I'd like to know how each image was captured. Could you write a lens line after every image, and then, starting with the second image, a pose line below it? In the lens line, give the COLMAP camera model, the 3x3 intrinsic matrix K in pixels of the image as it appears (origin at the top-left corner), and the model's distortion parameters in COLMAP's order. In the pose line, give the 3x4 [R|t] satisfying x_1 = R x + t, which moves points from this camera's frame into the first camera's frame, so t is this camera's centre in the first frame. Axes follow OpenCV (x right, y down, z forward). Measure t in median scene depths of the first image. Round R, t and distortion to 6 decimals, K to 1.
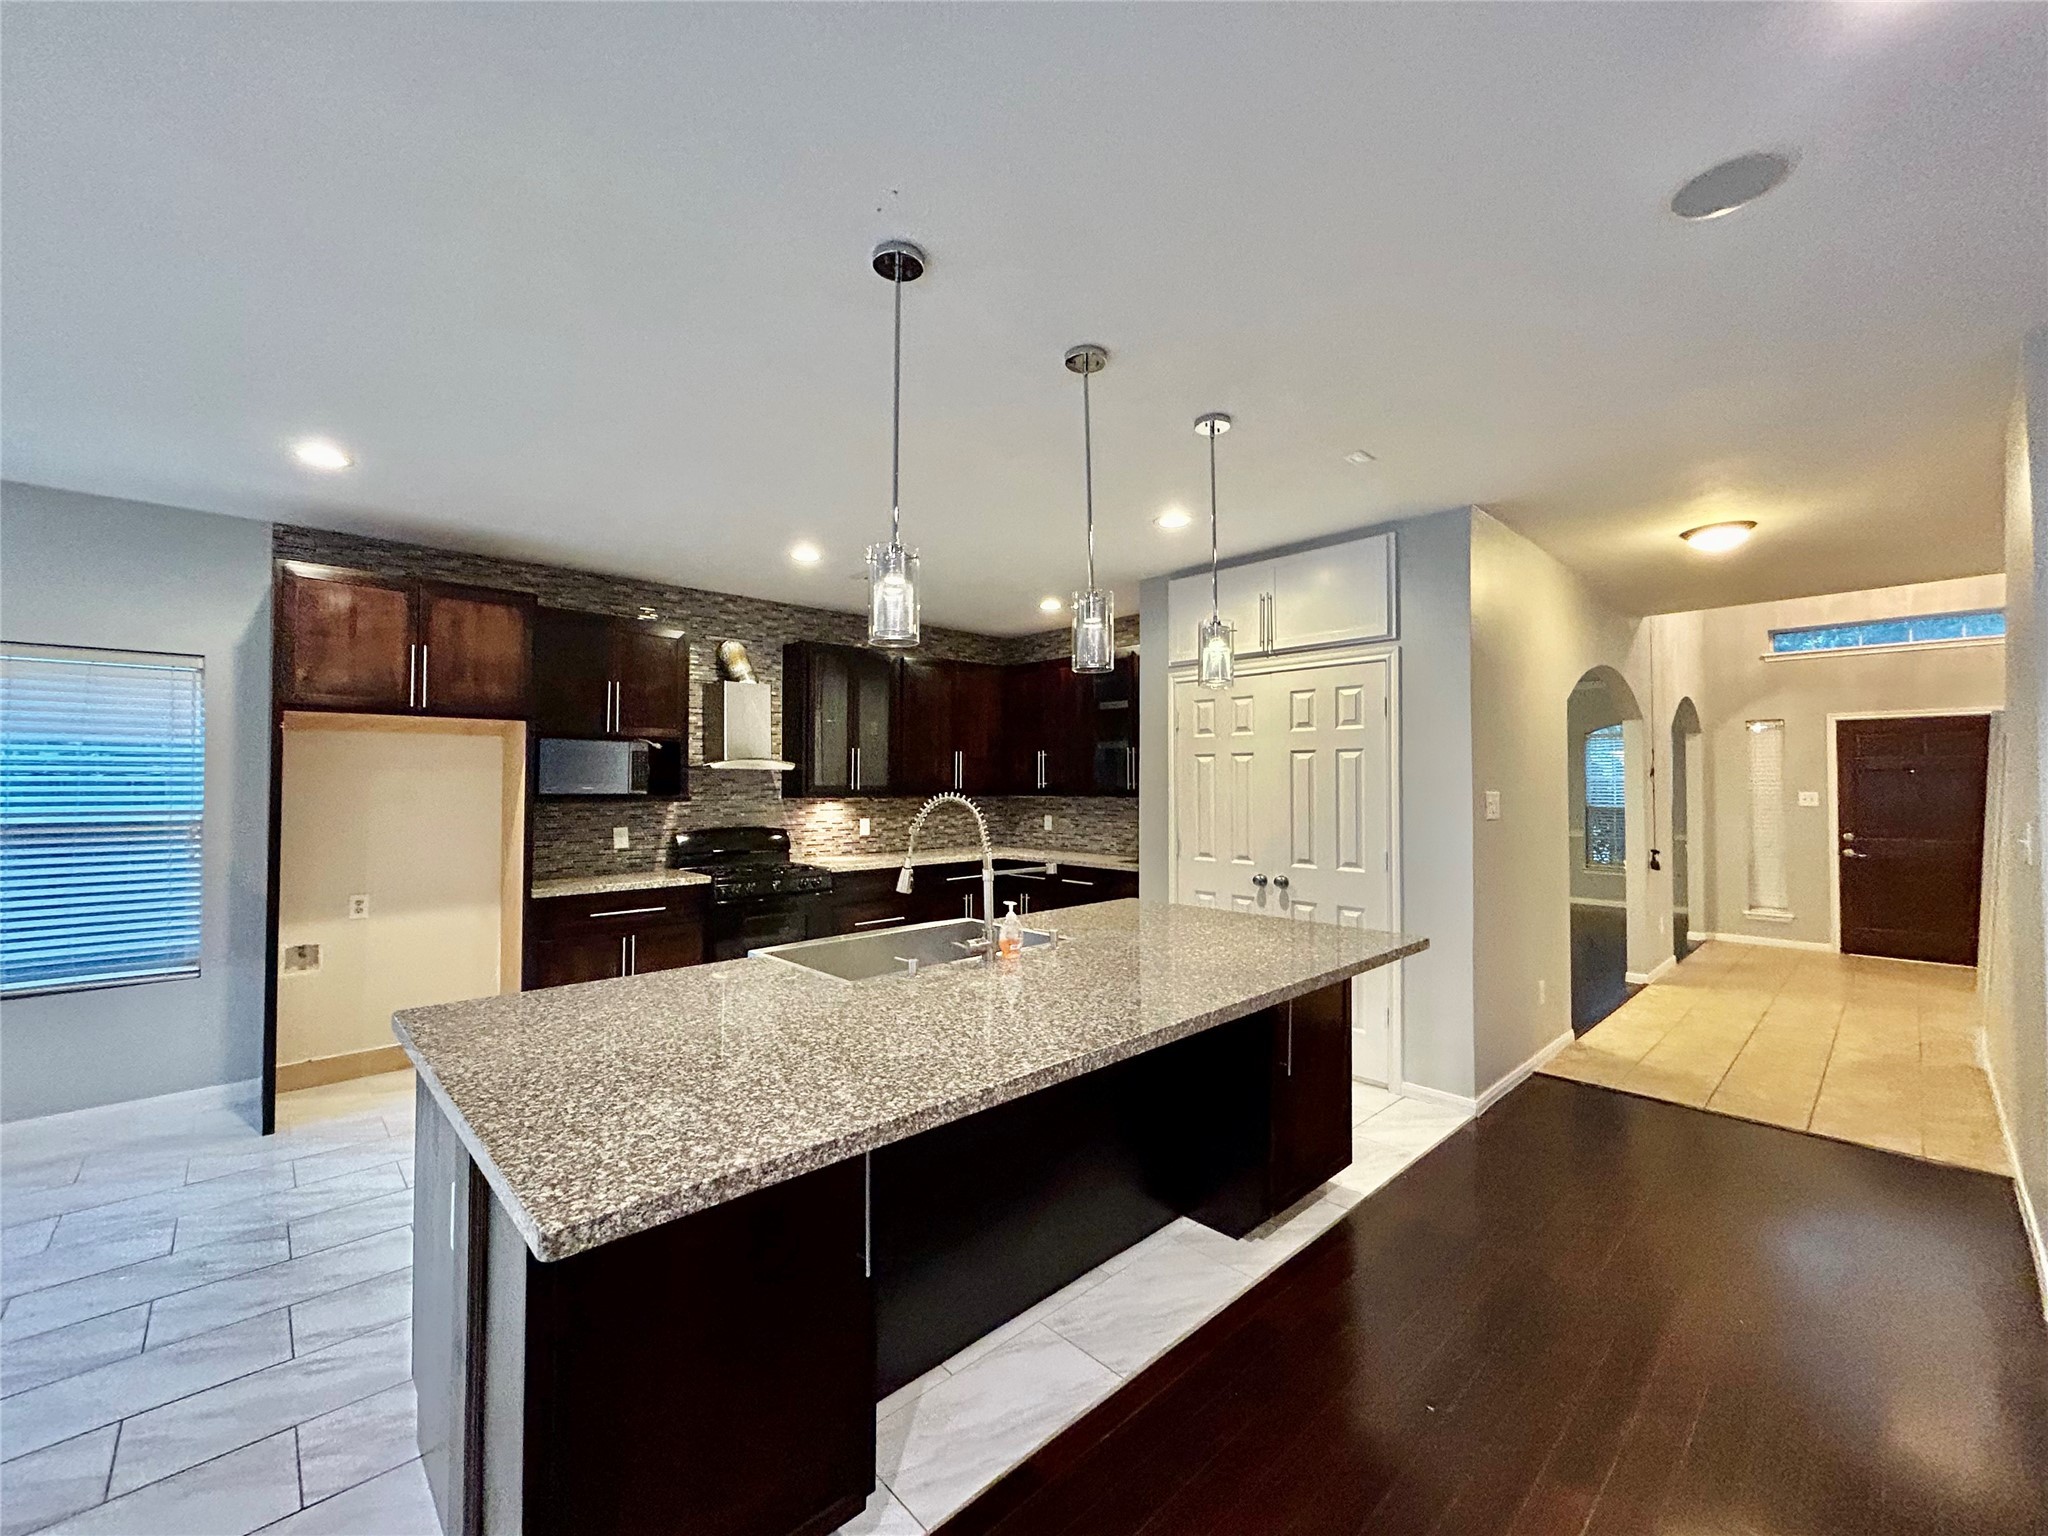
lens RADIAL K [[838.4, 0, 1019.9], [0, 838.4, 760.6], [0, 0, 1]] dist [-0.001721, -0.000084]
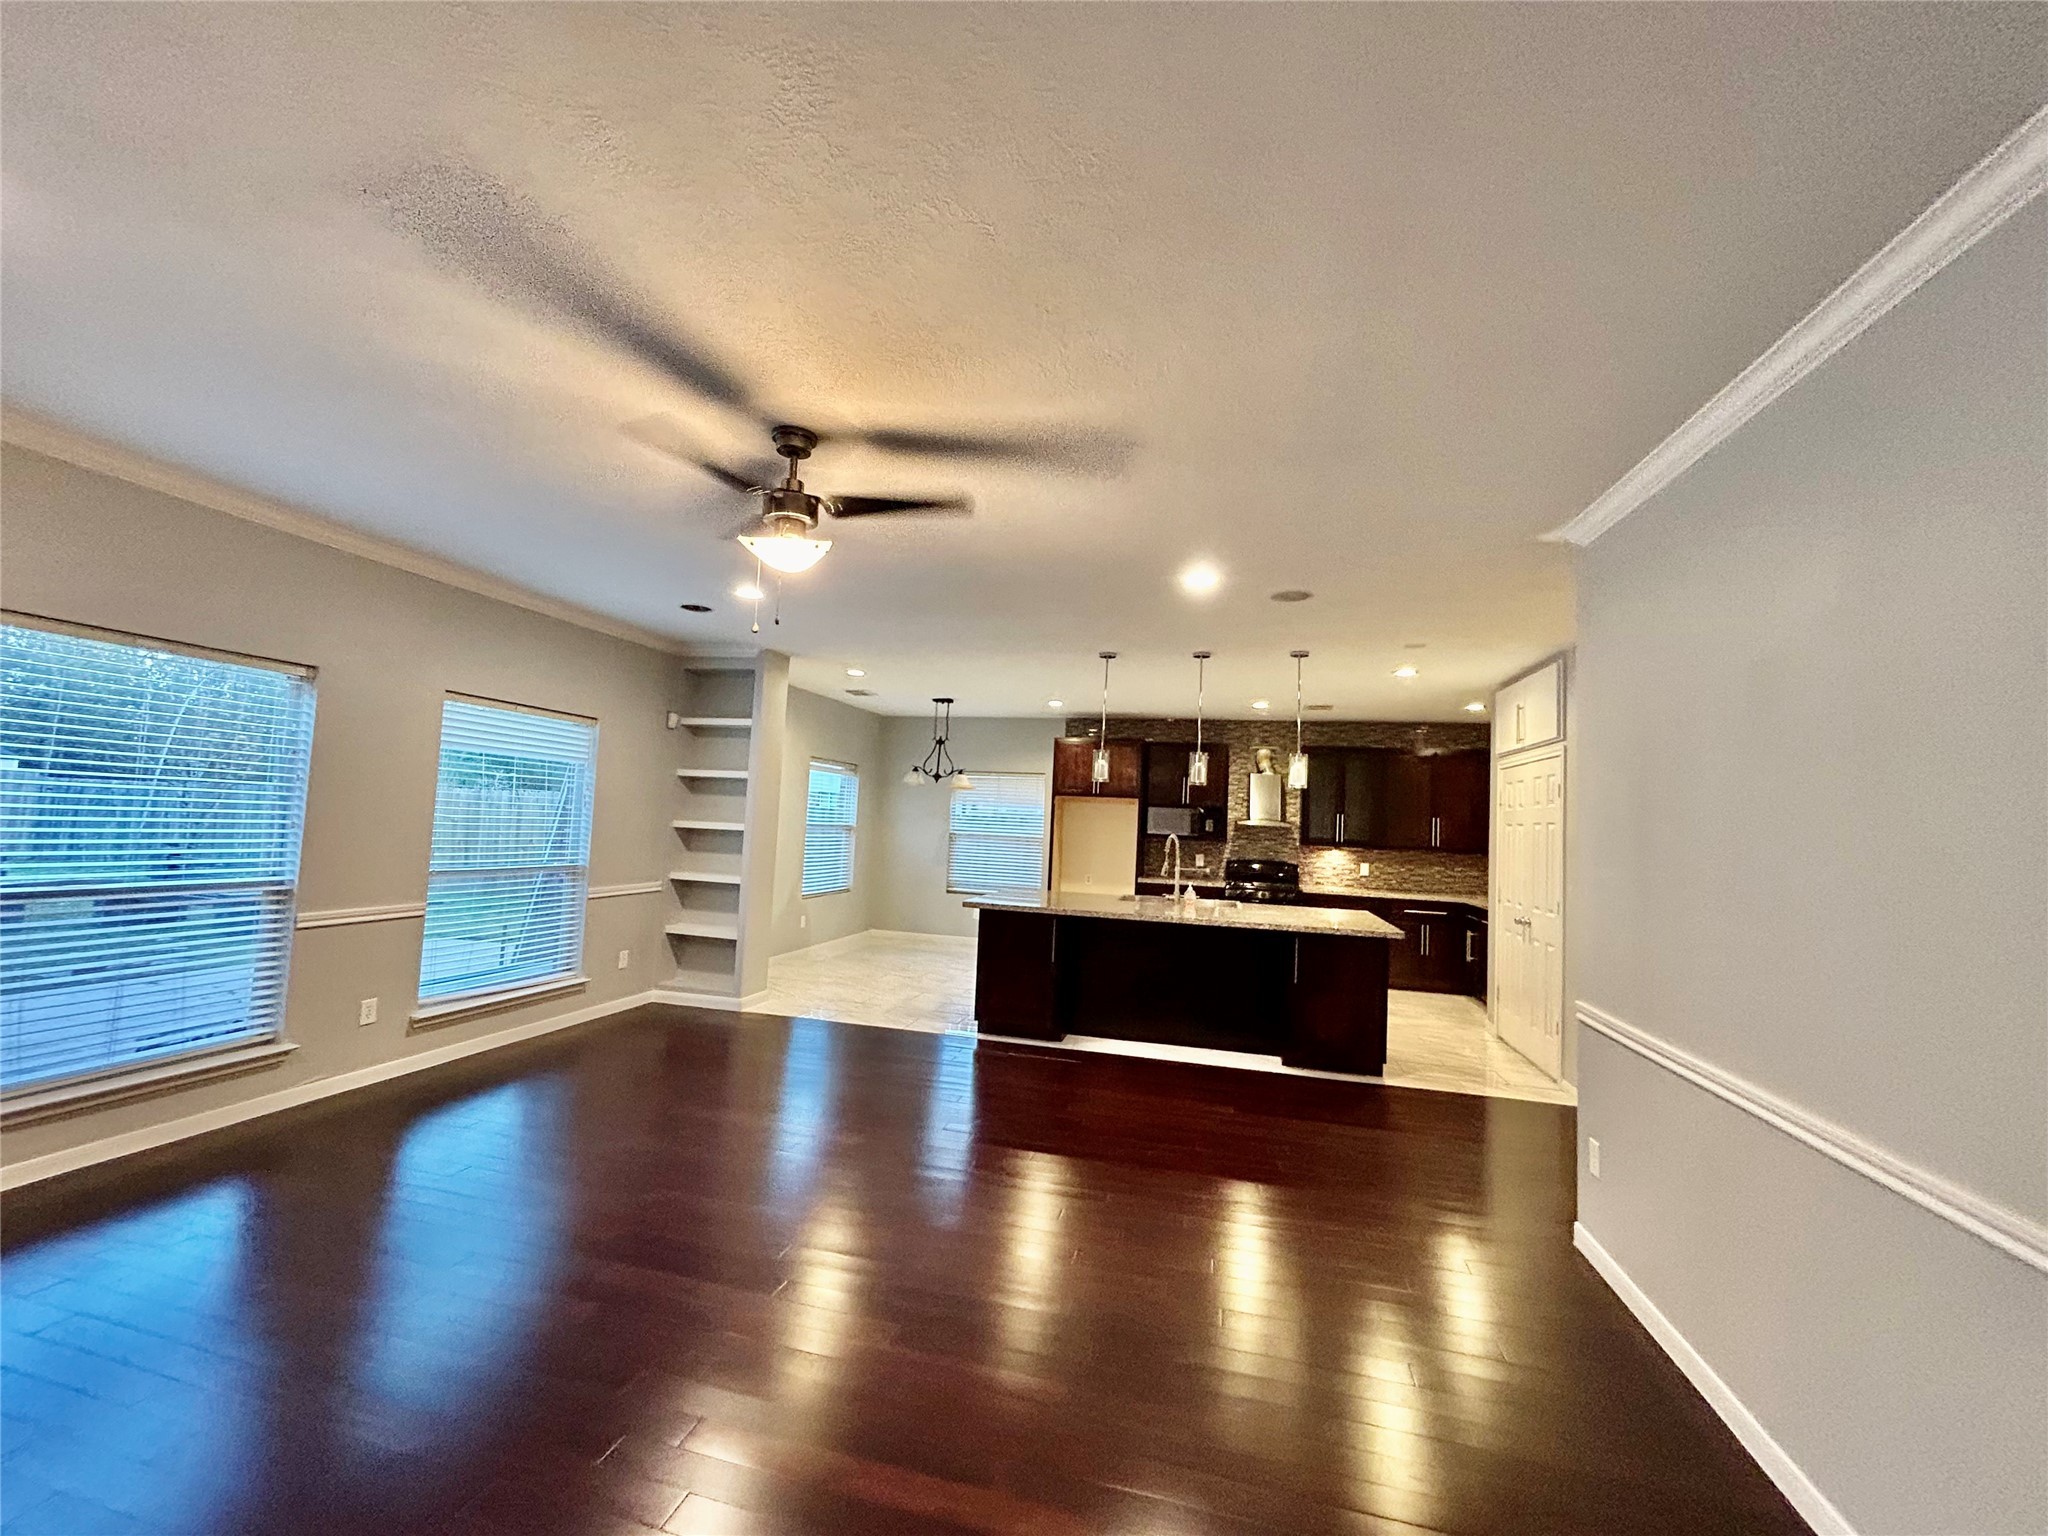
lens RADIAL K [[834.0, 0, 1017.5], [0, 834.0, 763.1], [0, 0, 1]] dist [-0.000390, 0.000671]
pose [[0.543283, -0.032294, -0.838928, 0.837928], [-0.024147, 0.998245, -0.054065, -0.012674], [0.839202, 0.049631, 0.541550, -0.334601]]
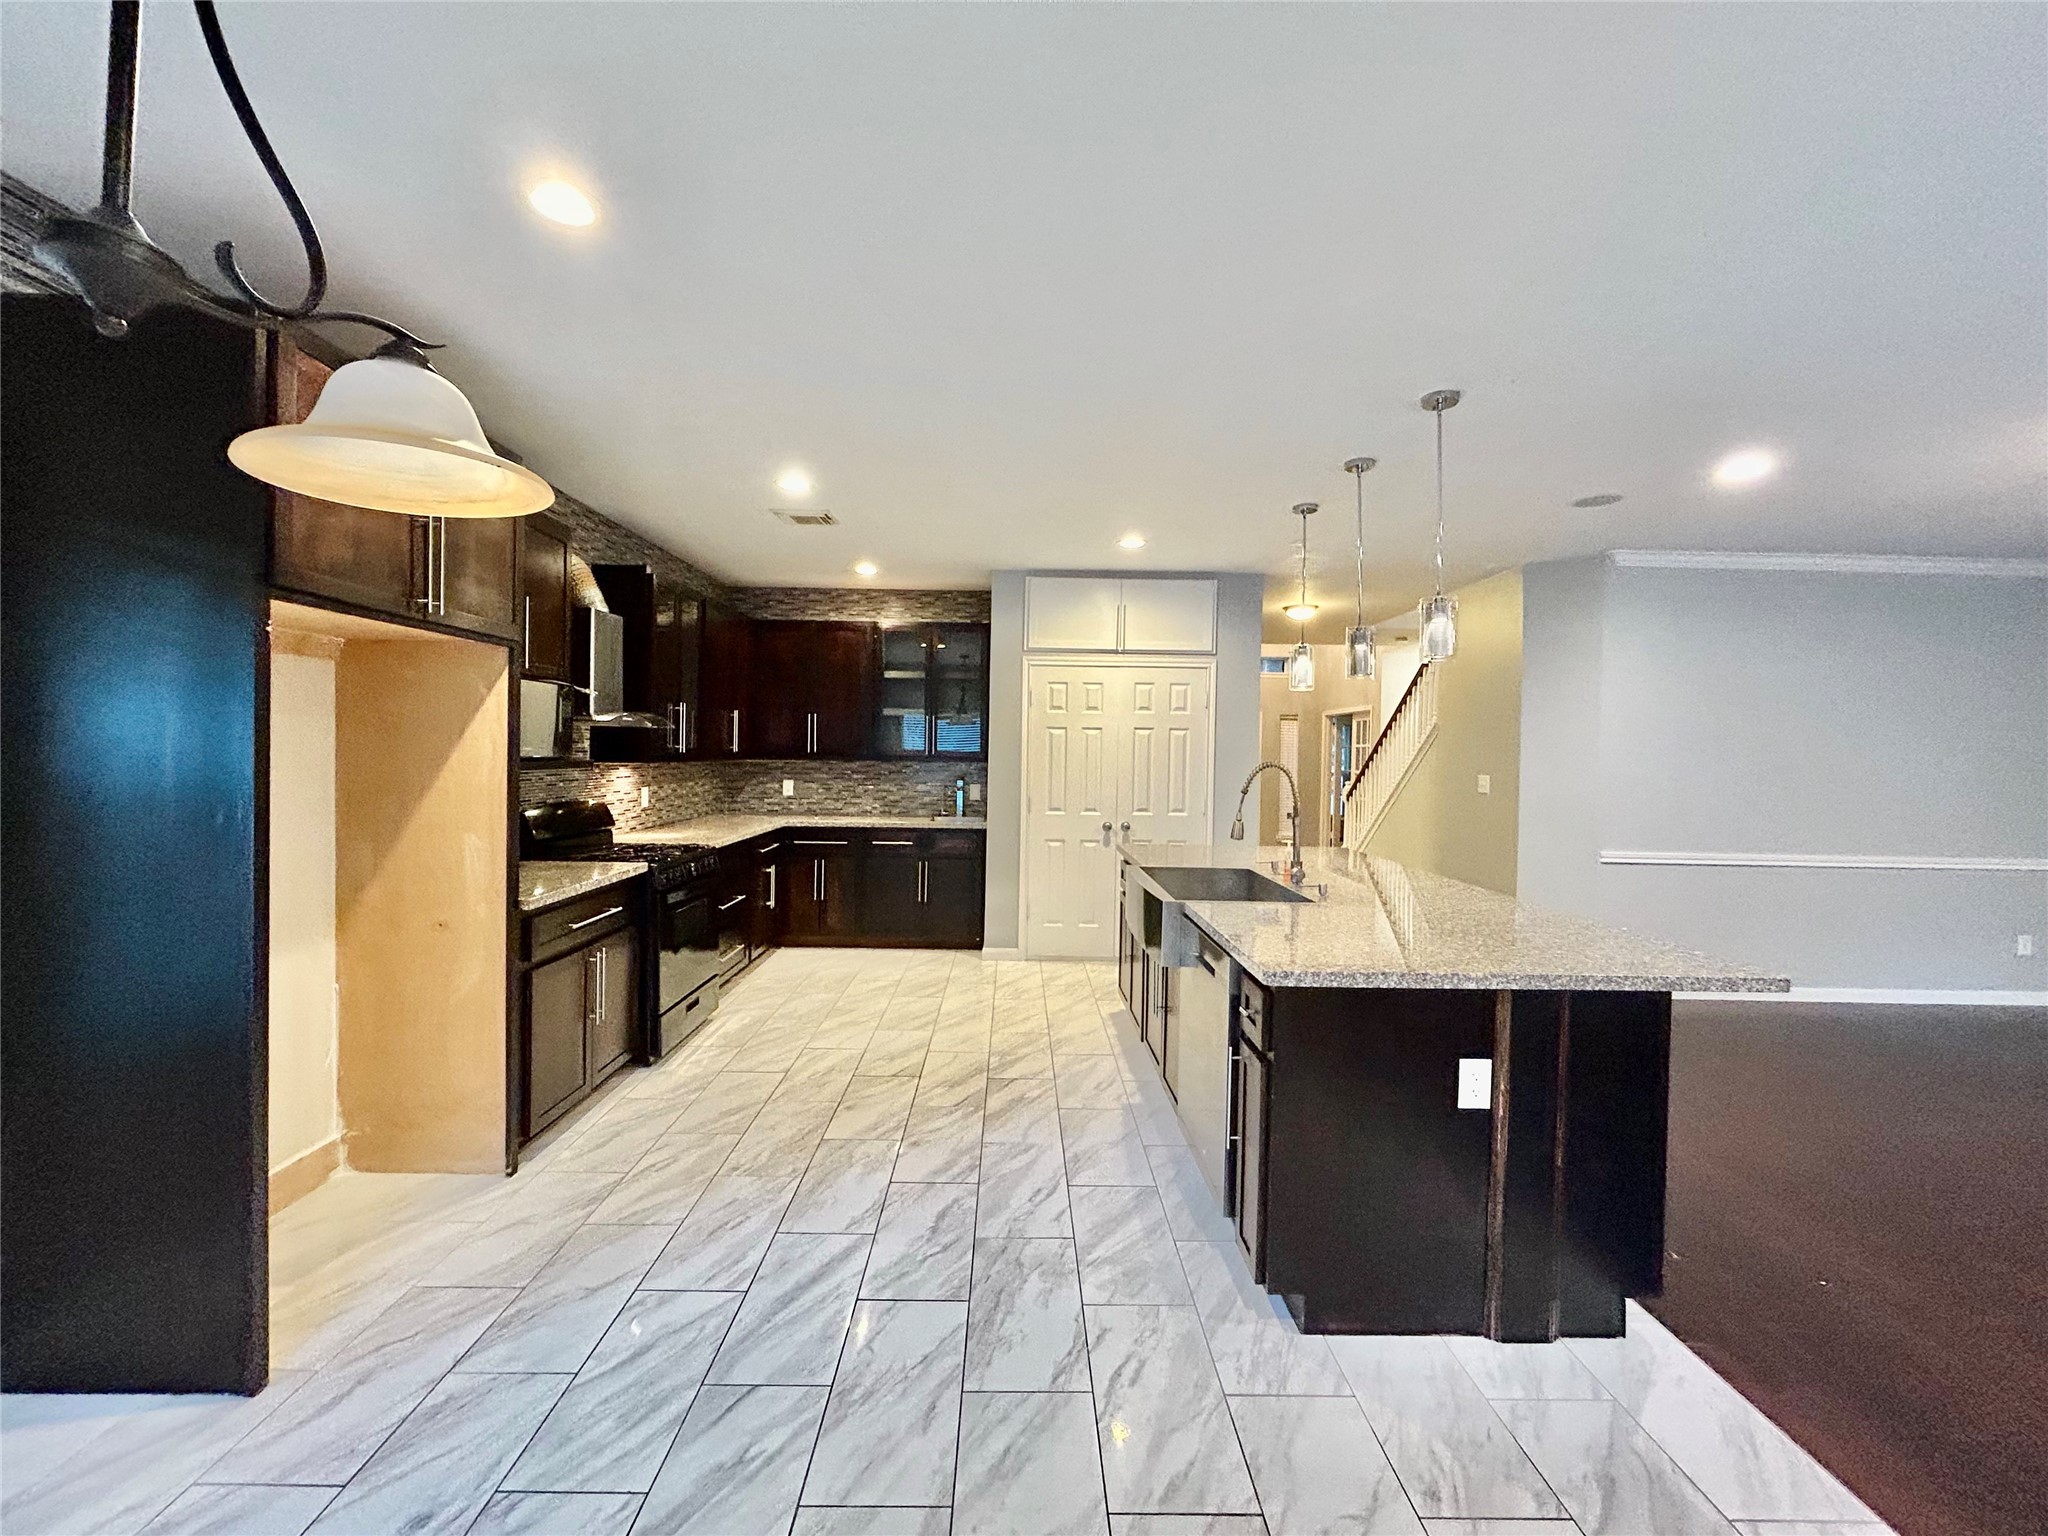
lens RADIAL K [[834.0, 0, 1017.5], [0, 834.0, 763.1], [0, 0, 1]] dist [-0.000390, 0.000671]
pose [[0.678624, -0.000199, 0.734485, -0.654937], [-0.035043, 0.998852, 0.032649, 0.007030], [-0.733649, -0.047895, 0.677839, 0.207477]]
